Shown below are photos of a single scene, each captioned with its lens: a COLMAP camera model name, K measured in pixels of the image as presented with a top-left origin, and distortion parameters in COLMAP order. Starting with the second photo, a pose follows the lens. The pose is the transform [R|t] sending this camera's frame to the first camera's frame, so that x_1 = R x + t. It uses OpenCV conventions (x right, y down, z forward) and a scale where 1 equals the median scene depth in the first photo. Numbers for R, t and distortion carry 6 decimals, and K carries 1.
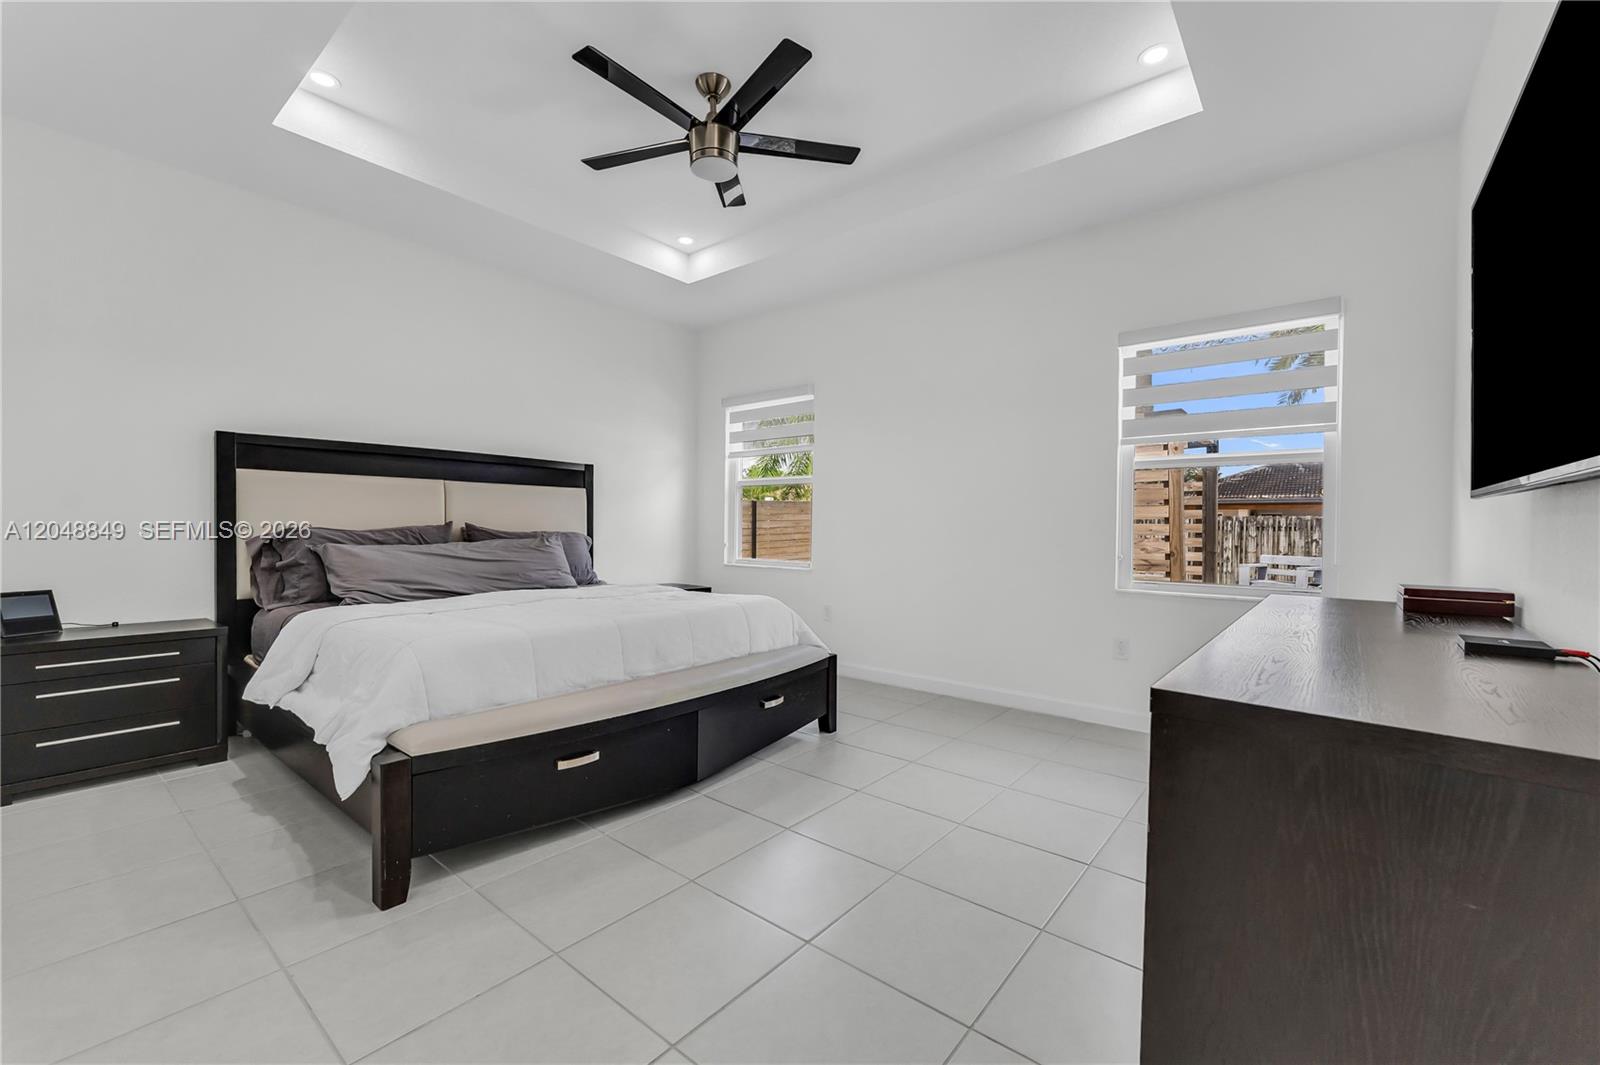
lens RADIAL K [[656.0, 0, 800.8], [0, 656.0, 527.2], [0, 0, 1]] dist [0.001008, 0.000035]
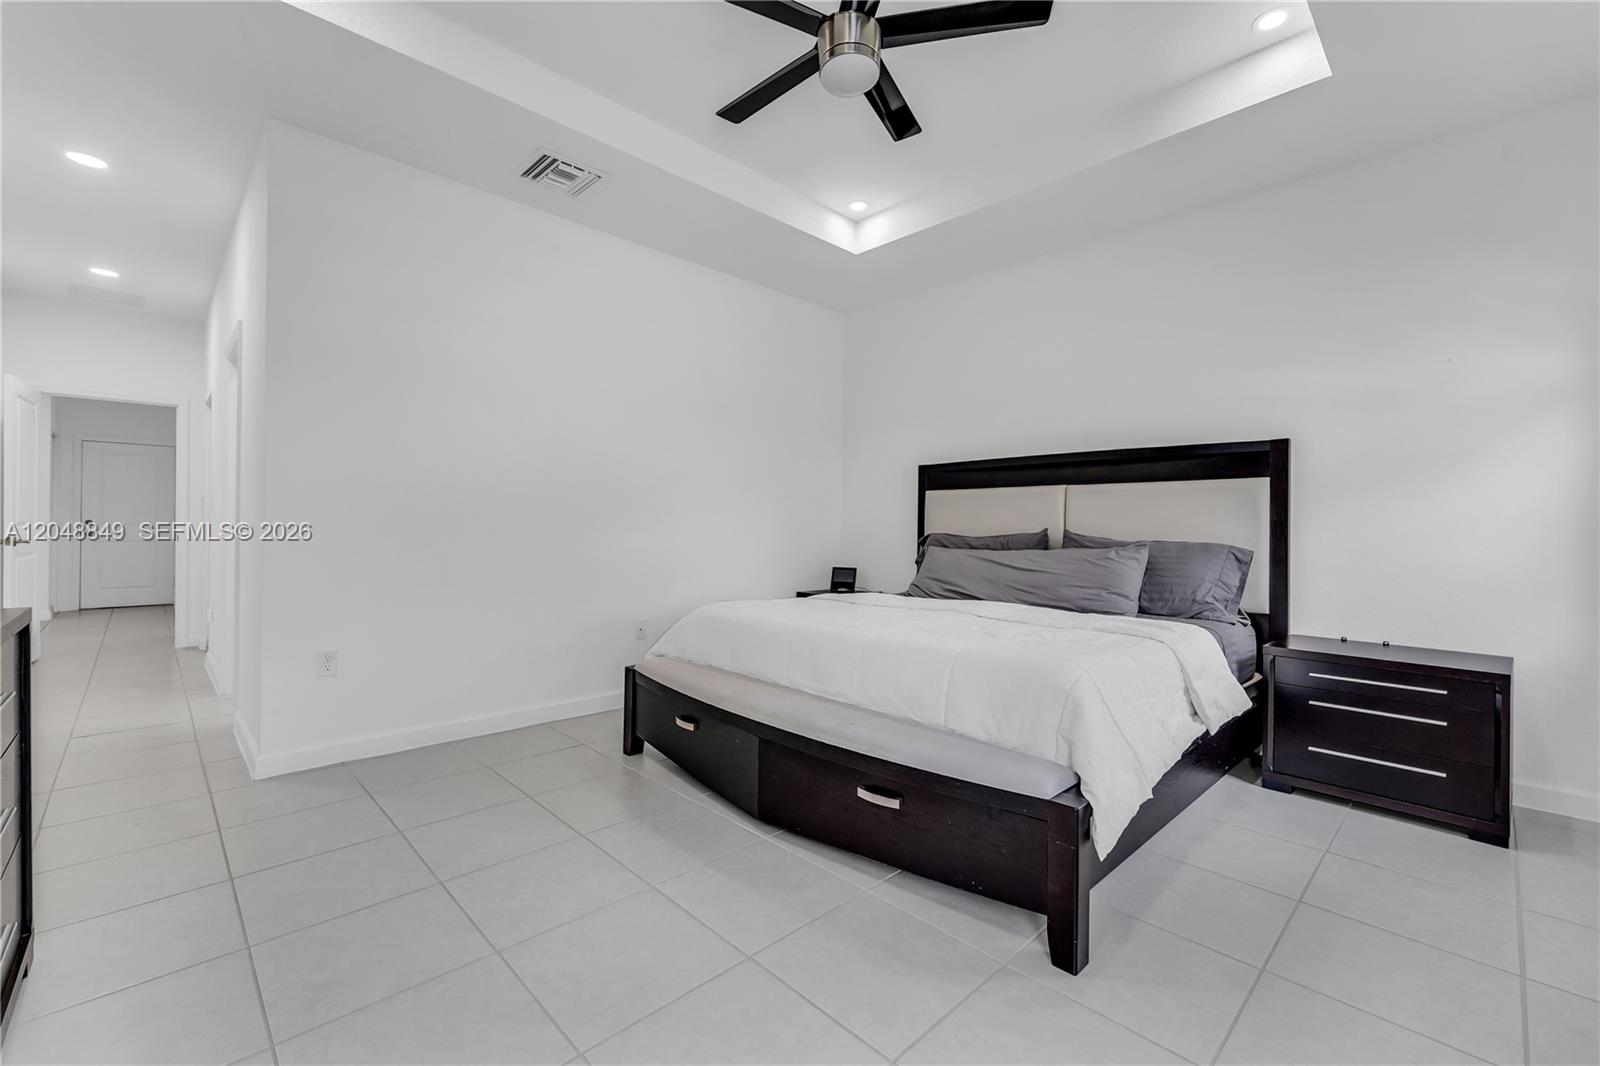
lens RADIAL K [[677.4, 0, 796.3], [0, 677.4, 524.1], [0, 0, 1]] dist [0.011315, 0.000016]
pose [[-0.123409, -0.016142, -0.992225, 0.520026], [-0.017951, 0.999740, -0.014032, 0.005955], [0.992193, 0.016080, -0.123667, 0.811656]]
